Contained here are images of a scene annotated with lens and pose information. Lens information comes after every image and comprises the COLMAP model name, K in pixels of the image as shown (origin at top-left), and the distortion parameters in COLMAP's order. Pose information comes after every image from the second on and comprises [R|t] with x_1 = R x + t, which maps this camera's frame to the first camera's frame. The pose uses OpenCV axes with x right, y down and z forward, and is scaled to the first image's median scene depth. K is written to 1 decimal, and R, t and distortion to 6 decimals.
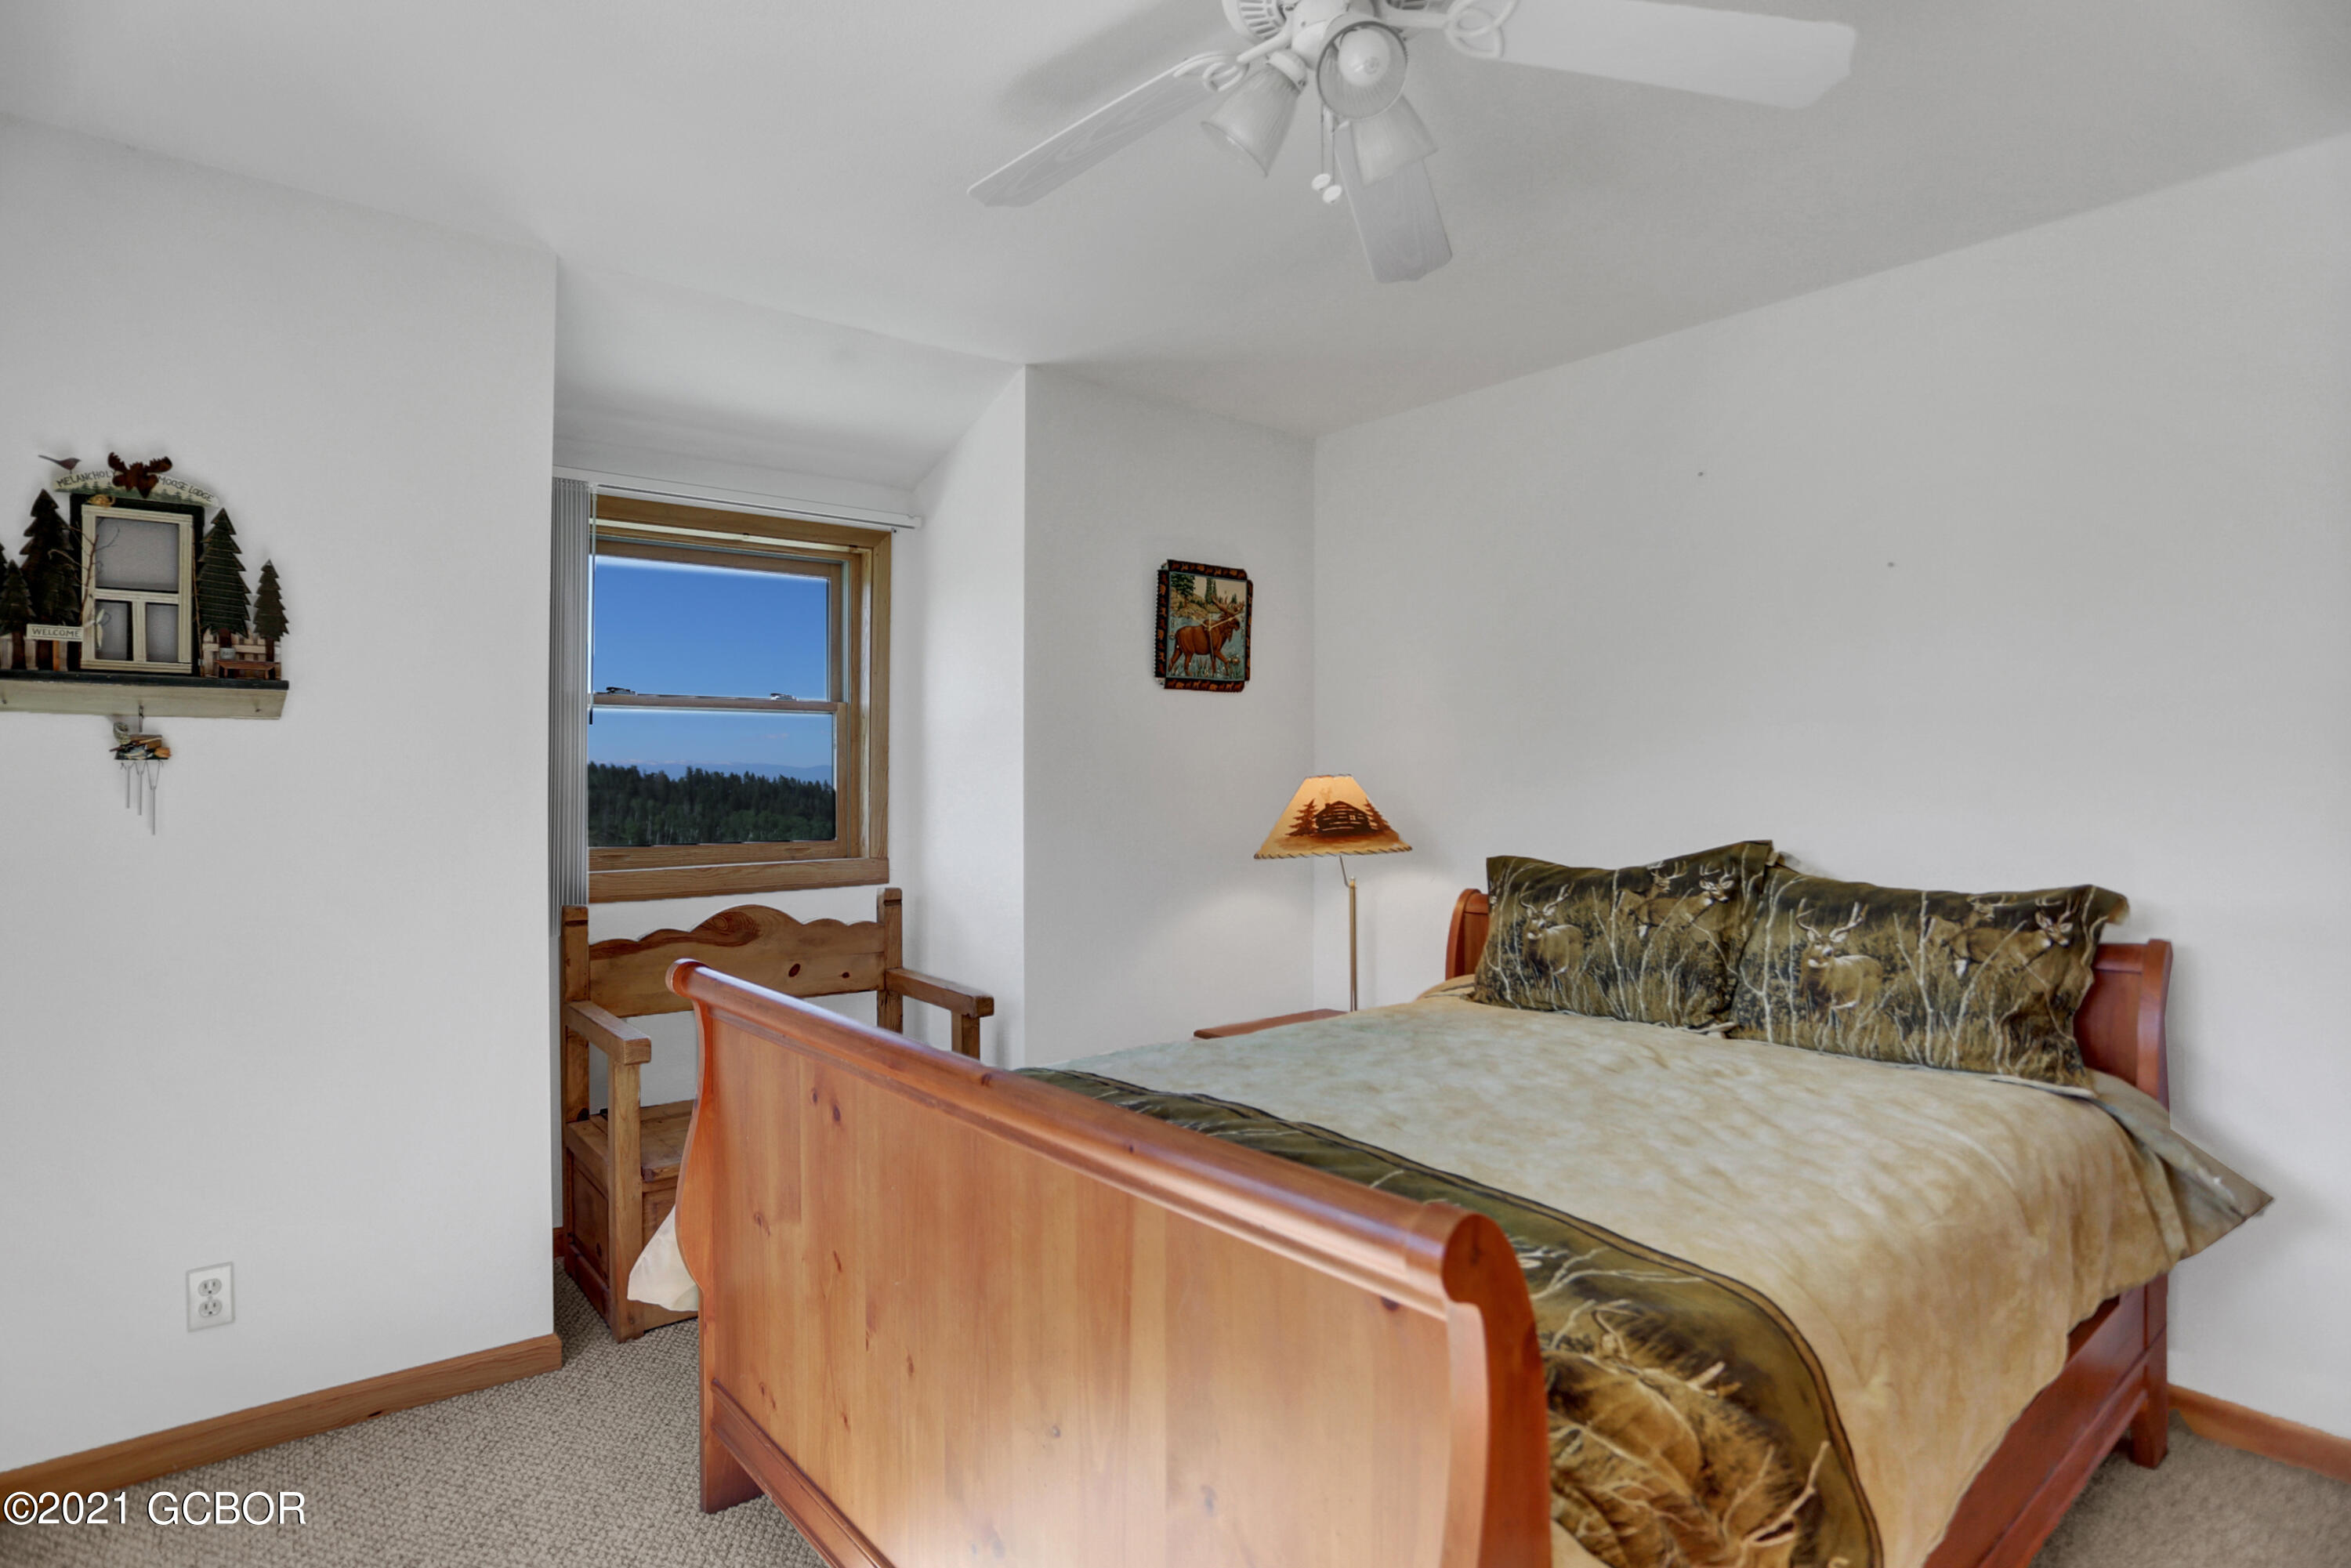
lens RADIAL K [[1230.4, 0, 1165.4], [0, 1230.4, 780.0], [0, 0, 1]] dist [-0.056563, 0.026335]
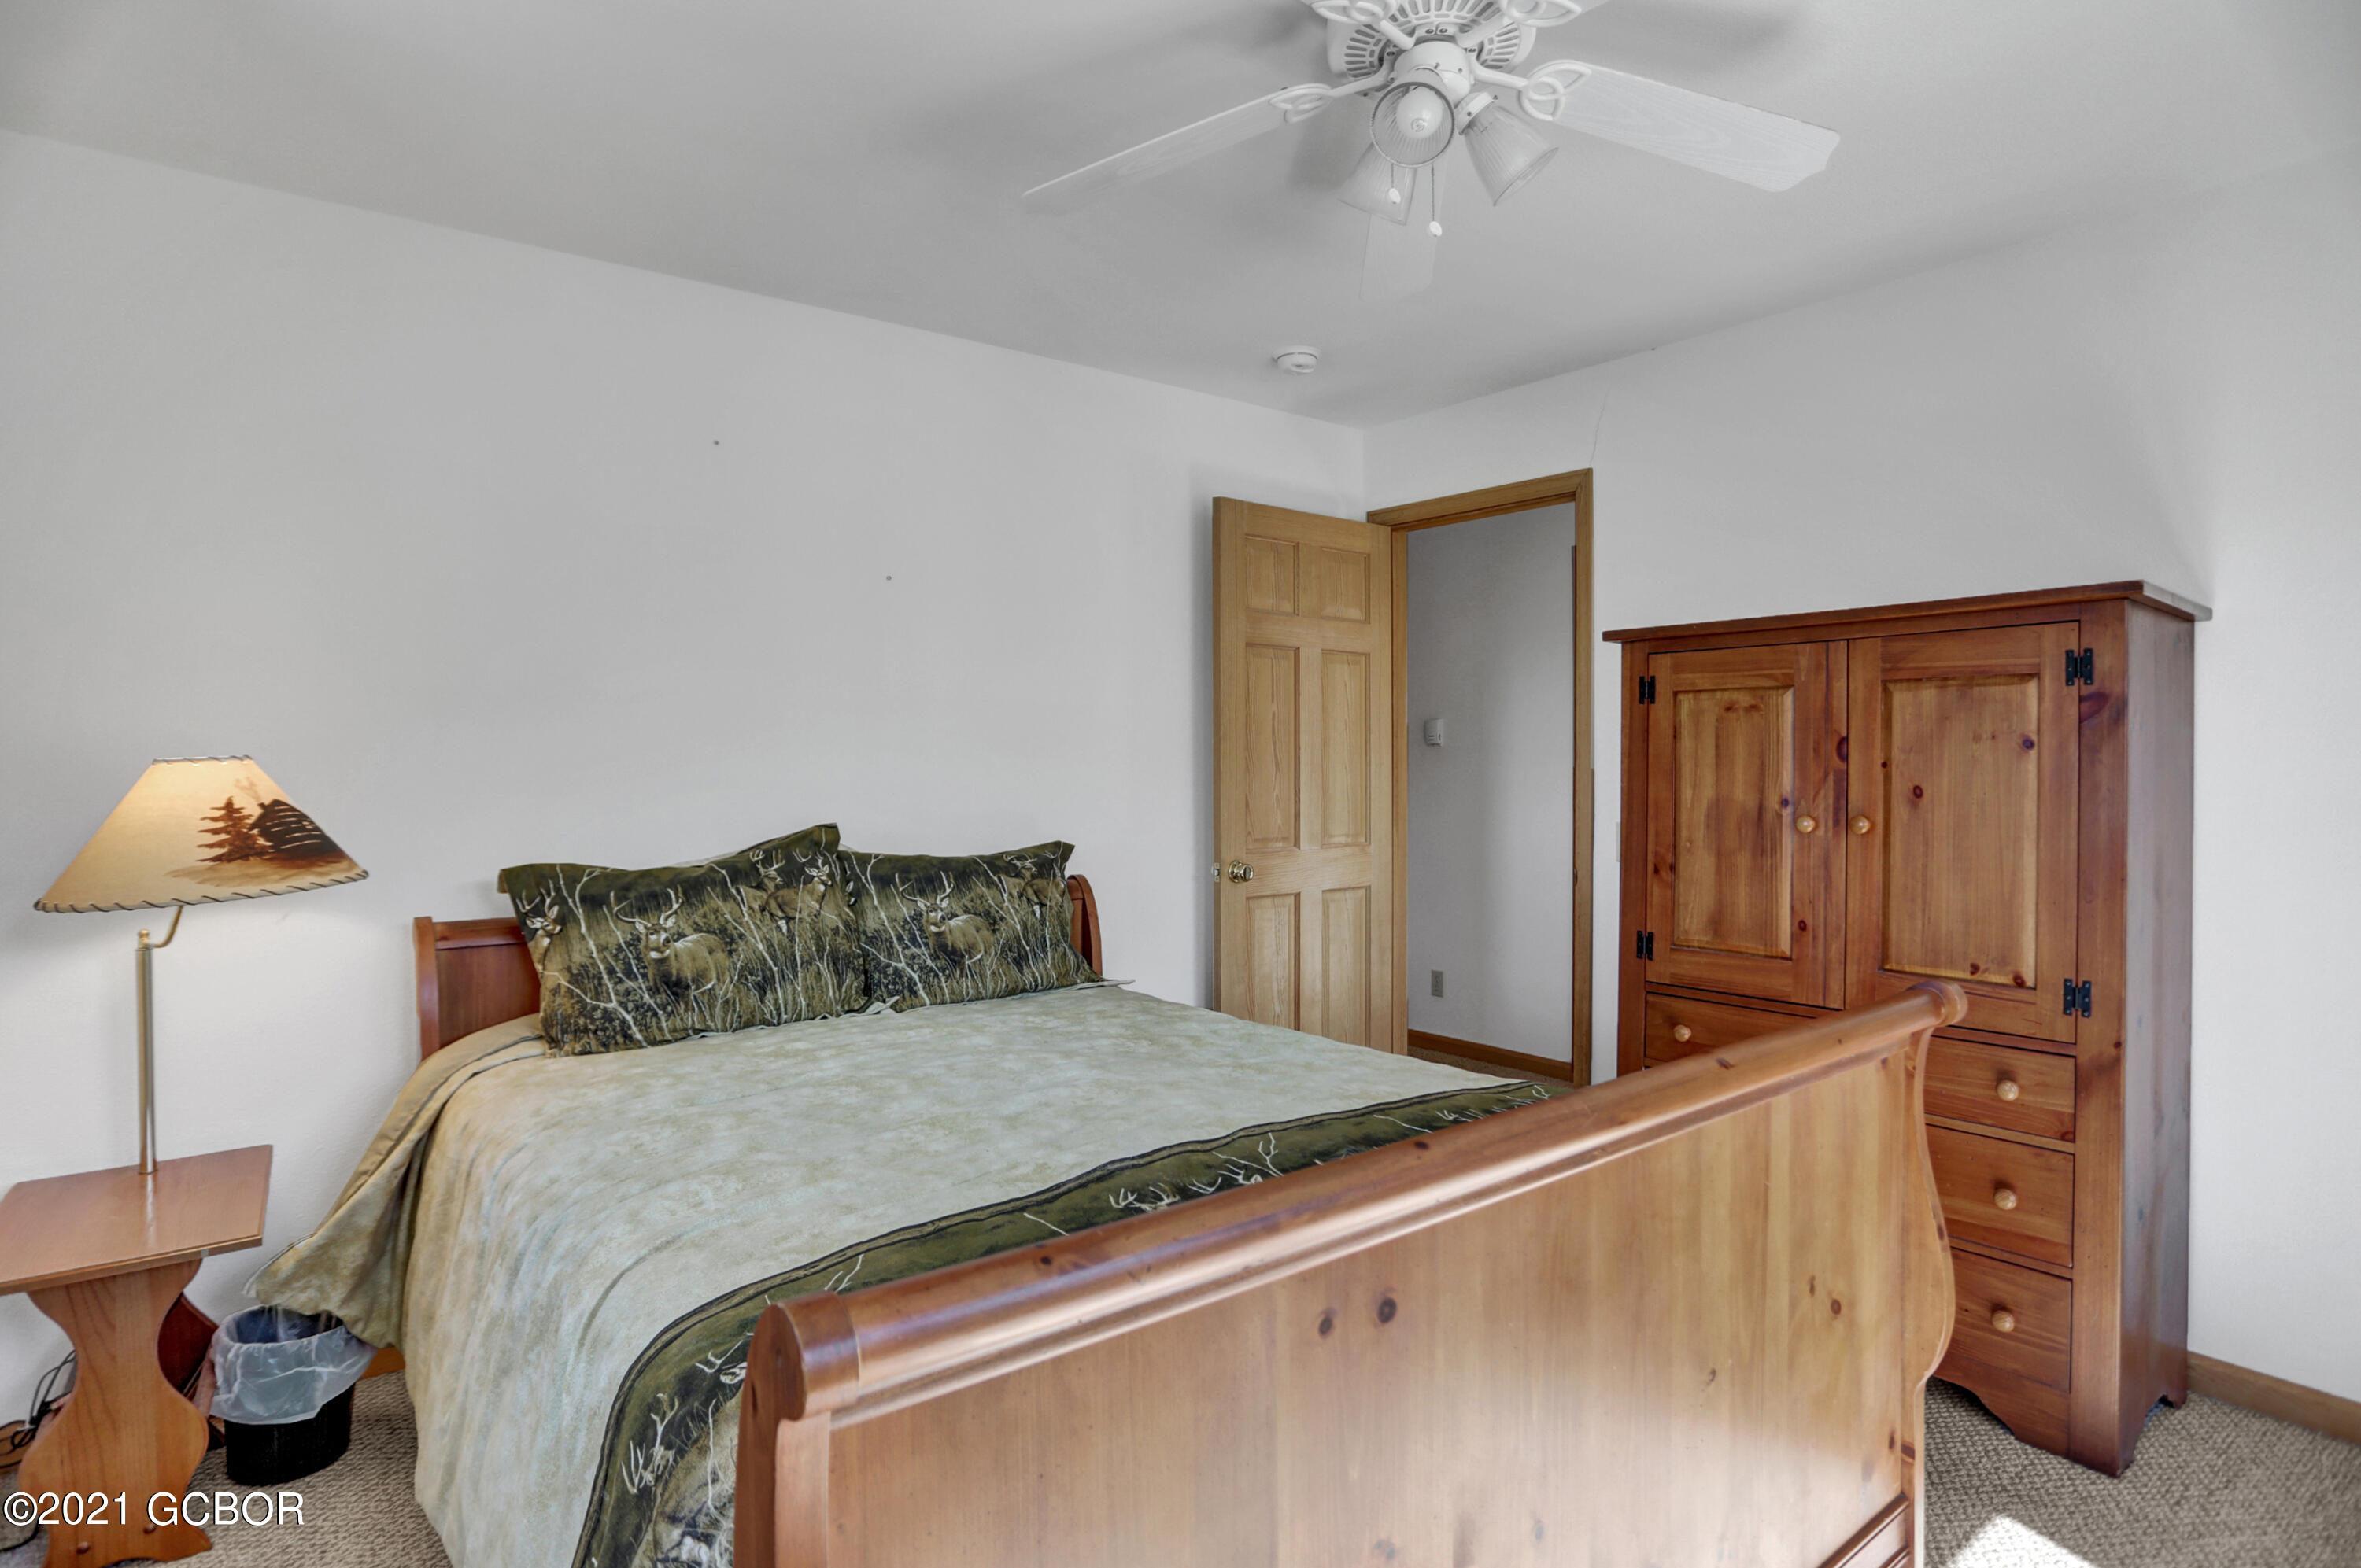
lens RADIAL K [[1235.4, 0, 1167.5], [0, 1235.4, 778.5], [0, 0, 1]] dist [-0.056563, 0.026335]
pose [[0.050717, -0.006885, 0.998689, -0.544700], [0.001744, 0.999975, 0.006805, 0.004531], [-0.998712, 0.001397, 0.050728, 0.667574]]
